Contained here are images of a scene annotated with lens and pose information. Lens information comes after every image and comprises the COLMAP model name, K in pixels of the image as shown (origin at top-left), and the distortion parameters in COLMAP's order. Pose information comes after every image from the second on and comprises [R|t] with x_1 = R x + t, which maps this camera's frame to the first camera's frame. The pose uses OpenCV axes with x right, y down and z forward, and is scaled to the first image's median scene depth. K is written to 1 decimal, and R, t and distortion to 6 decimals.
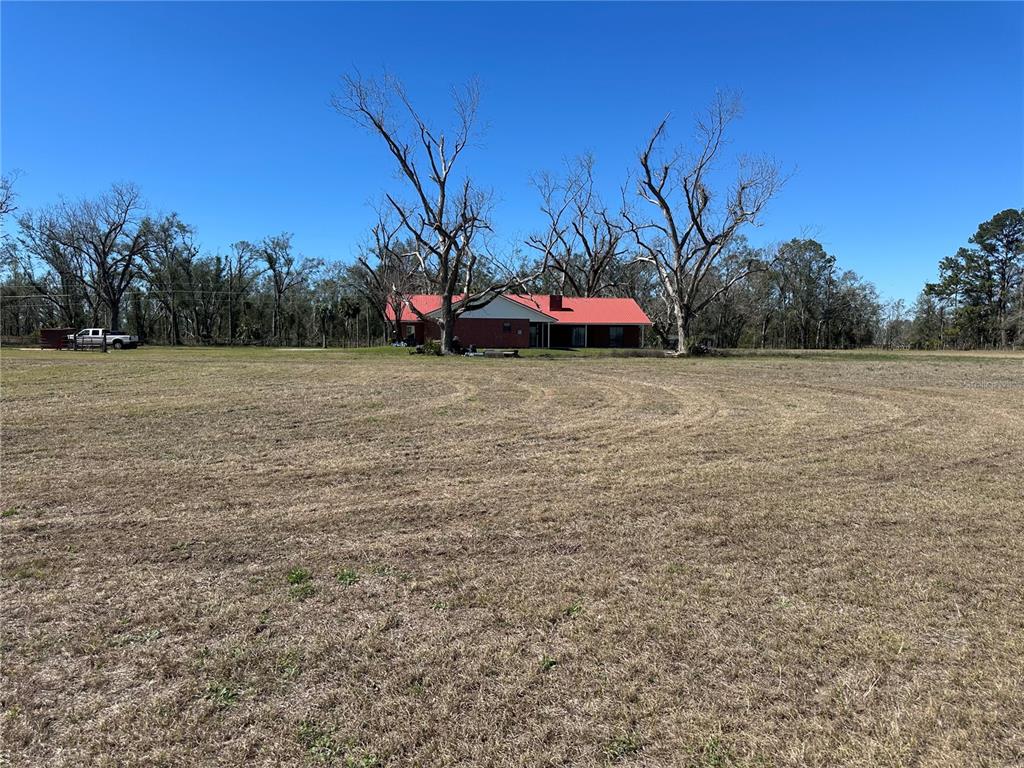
lens RADIAL K [[700.1, 0, 512.0], [0, 700.1, 384.0], [0, 0, 1]] dist [0.054685, -0.082319]
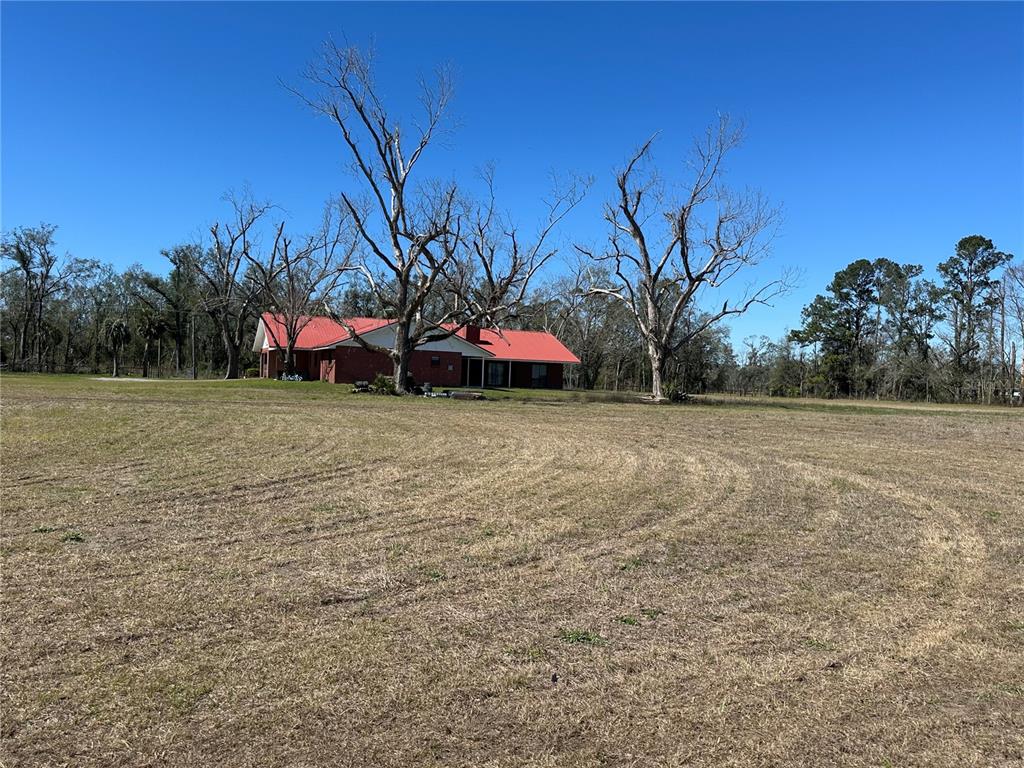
lens RADIAL K [[811.5, 0, 512.0], [0, 811.5, 384.0], [0, 0, 1]] dist [0.090783, -0.223989]
pose [[0.960288, 0.027924, 0.277611, -0.162130], [-0.014018, 0.998551, -0.051950, -0.004780], [-0.278659, 0.045996, 0.959288, 0.042668]]
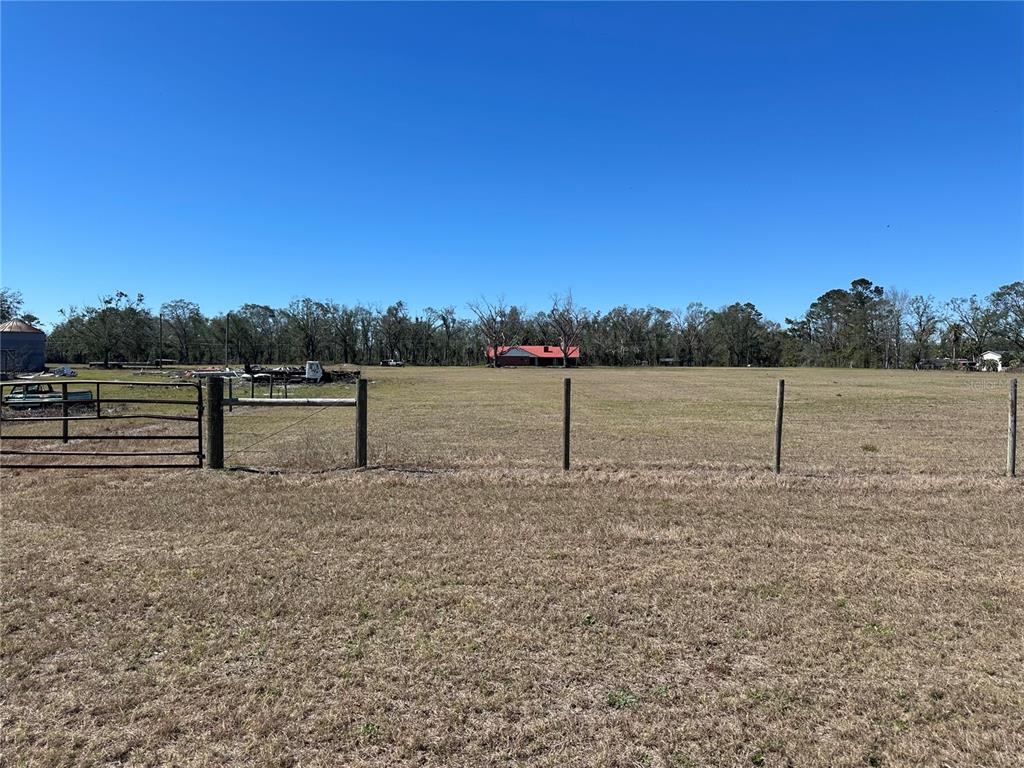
lens RADIAL K [[700.1, 0, 512.0], [0, 700.1, 384.0], [0, 0, 1]] dist [0.054685, -0.082319]
pose [[0.974846, 0.003195, -0.222856, 0.531548], [-0.009648, 0.999565, -0.027873, 0.094695], [0.222670, 0.029322, 0.974453, -1.648427]]
